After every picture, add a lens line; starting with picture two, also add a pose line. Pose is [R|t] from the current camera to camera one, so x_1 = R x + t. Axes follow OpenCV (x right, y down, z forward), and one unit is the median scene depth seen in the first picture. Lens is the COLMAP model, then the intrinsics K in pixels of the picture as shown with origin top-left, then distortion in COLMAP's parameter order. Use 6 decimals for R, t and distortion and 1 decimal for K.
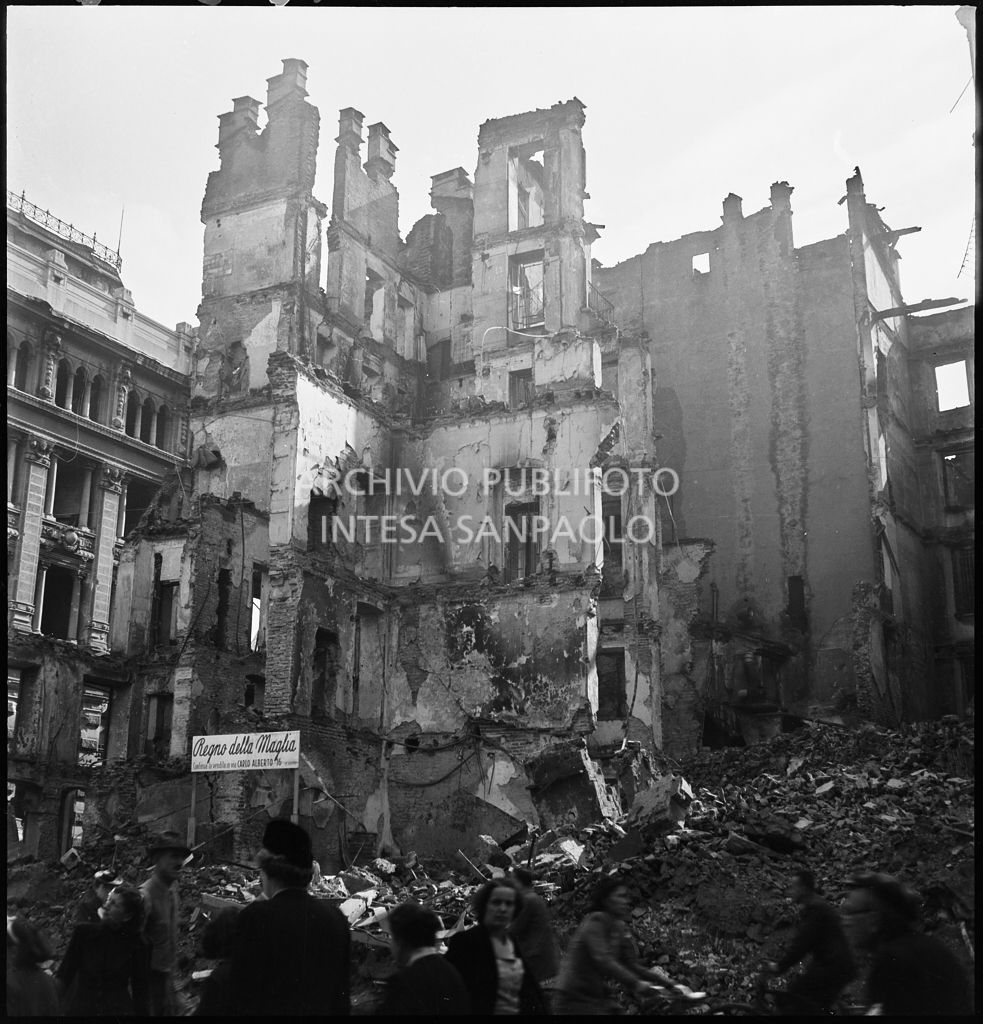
lens RADIAL K [[1292.2, 0, 484.2], [0, 1292.2, 528.9], [0, 0, 1]] dist [0.000065, 0.000000]
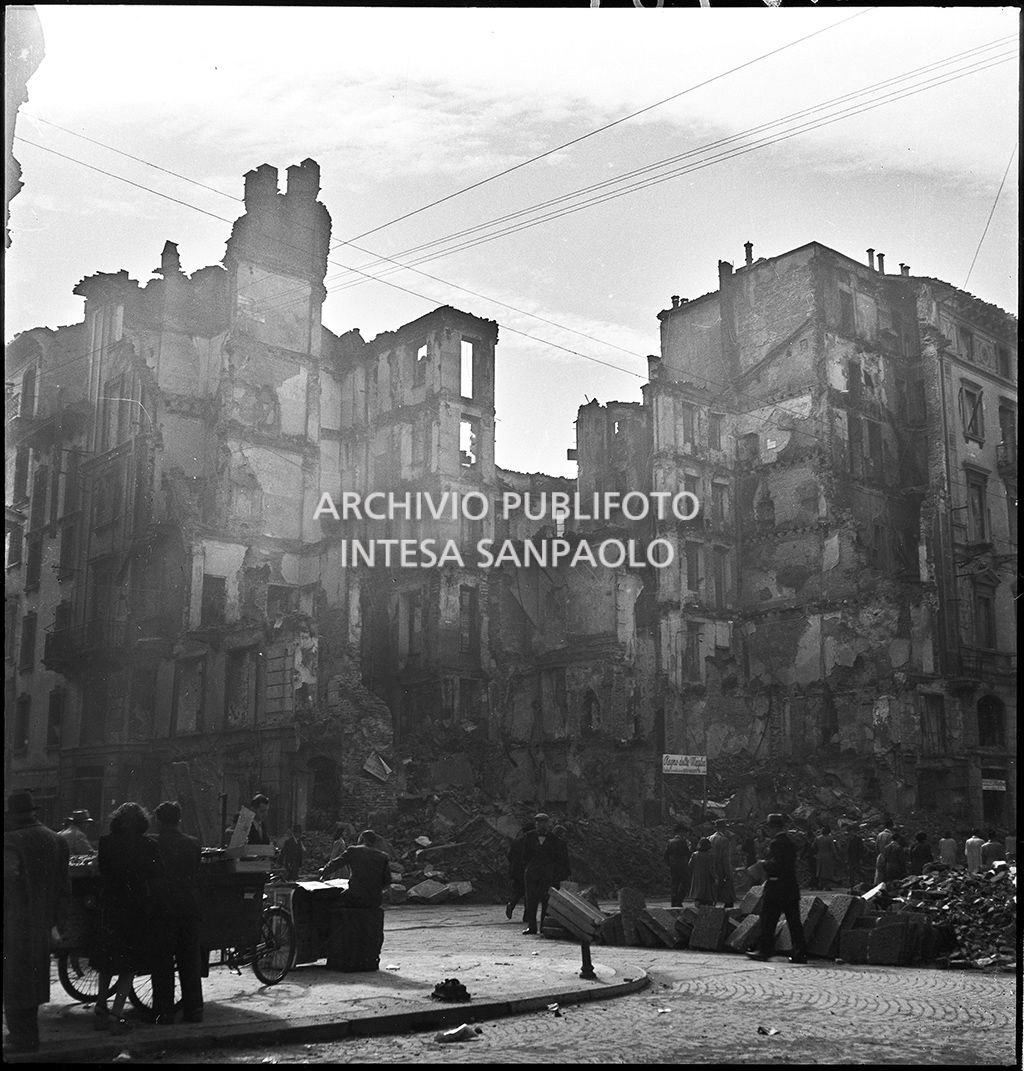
lens RADIAL K [[1351.5, 0, 497.2], [0, 1351.5, 581.8], [0, 0, 1]] dist [0.000065, 0.000000]
pose [[0.388859, 0.154972, 0.908170, -1.426377], [-0.245615, 0.967513, -0.059931, 0.063235], [-0.887953, -0.199756, 0.414290, 0.299705]]
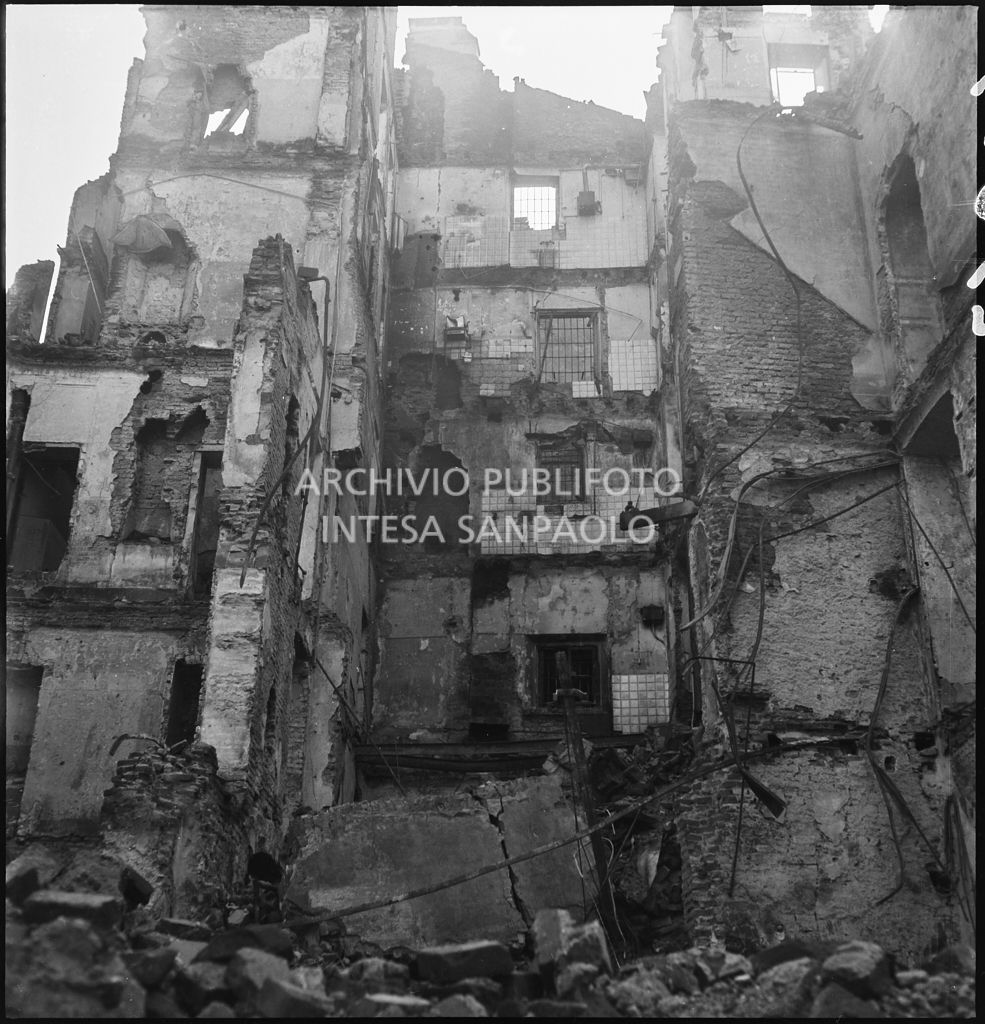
lens RADIAL K [[1292.2, 0, 486.3], [0, 1292.2, 532.1], [0, 0, 1]] dist [0.000065, 0.000000]
pose [[0.887005, 0.198413, 0.416958, -0.332885], [-0.130780, 0.973950, -0.185252, 0.160118], [-0.442853, 0.109789, 0.889847, 0.566238]]
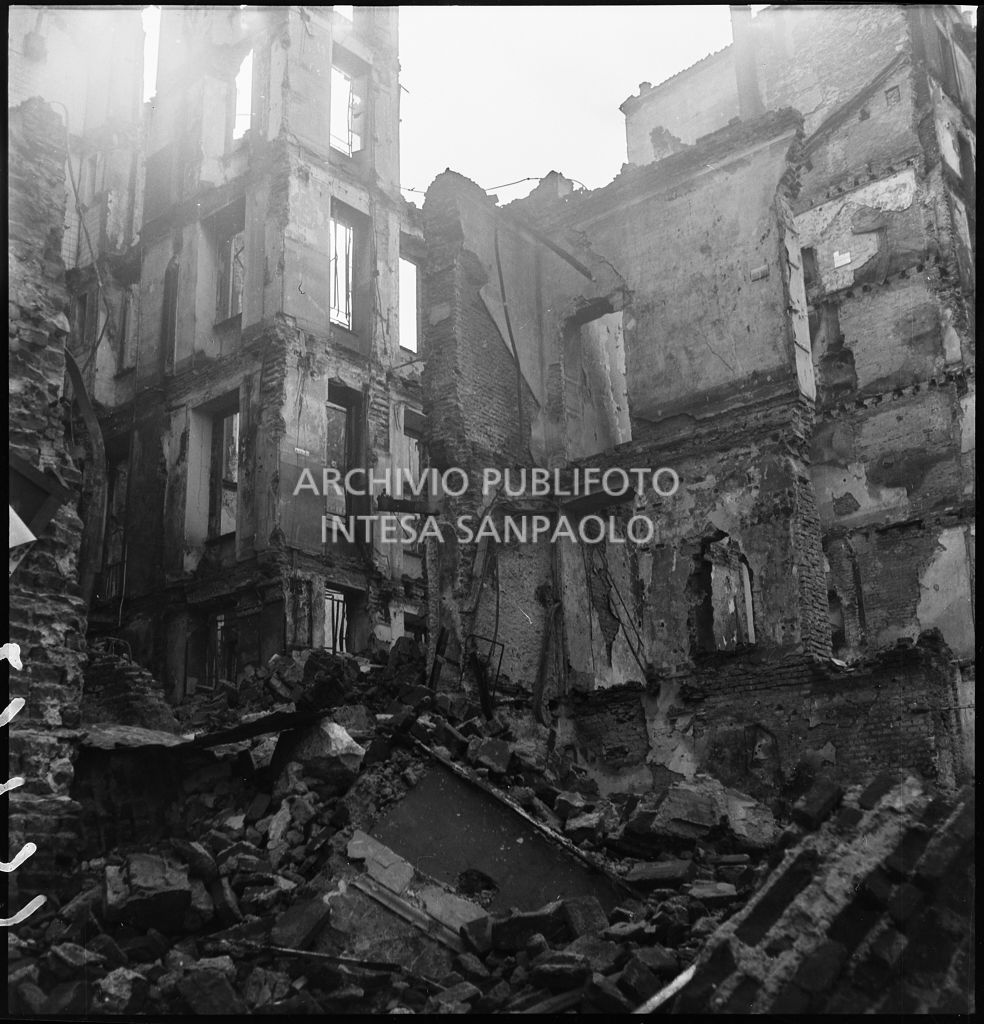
lens RADIAL K [[1292.2, 0, 483.7], [0, 1292.2, 533.0], [0, 0, 1]] dist [0.000065, 0.000000]
pose [[0.262180, 0.269070, 0.926749, -0.576105], [-0.234764, 0.949275, -0.209195, 0.183957], [-0.936028, -0.162720, 0.312049, 0.699221]]
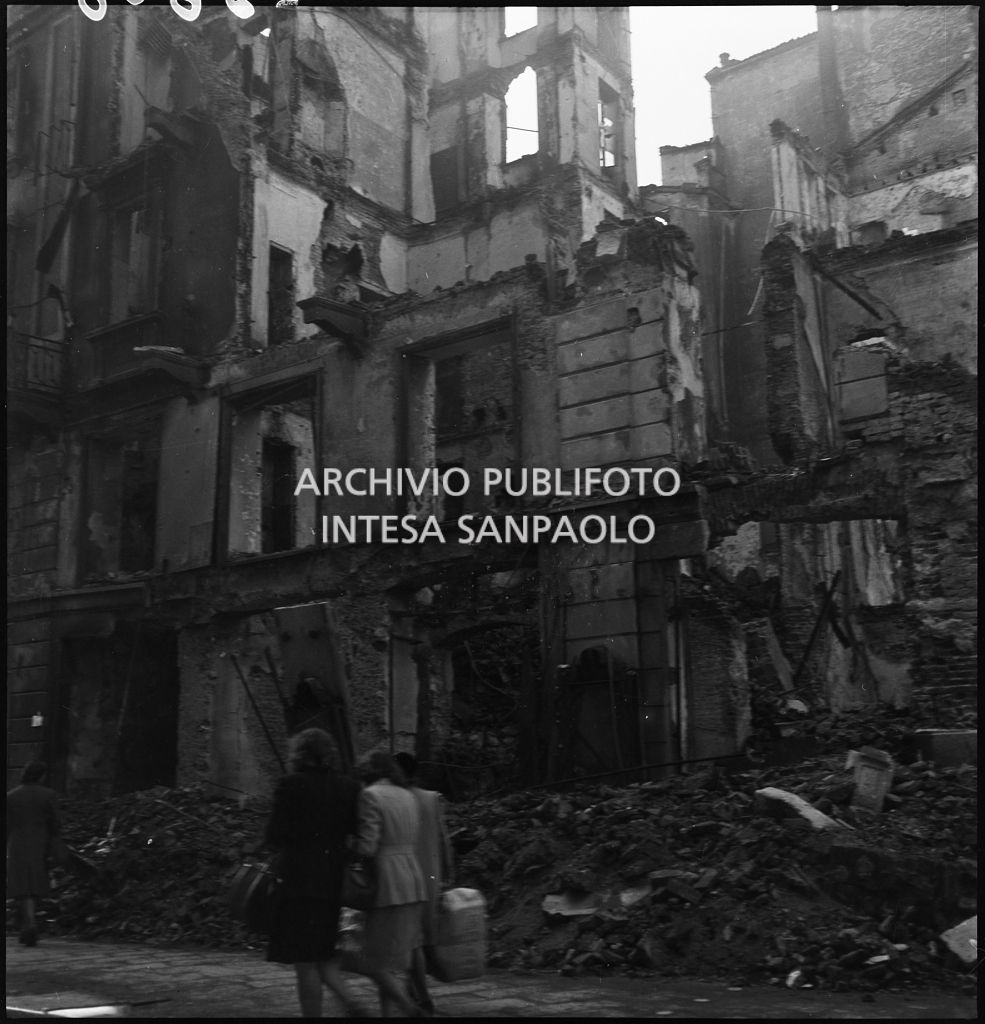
lens RADIAL K [[1292.2, 0, 482.5], [0, 1292.2, 533.9], [0, 0, 1]] dist [0.000065, 0.000000]
pose [[0.164778, 0.177618, 0.970206, -0.845349], [-0.243306, 0.960574, -0.134532, 0.241569], [-0.955850, -0.213889, 0.201497, 0.882307]]
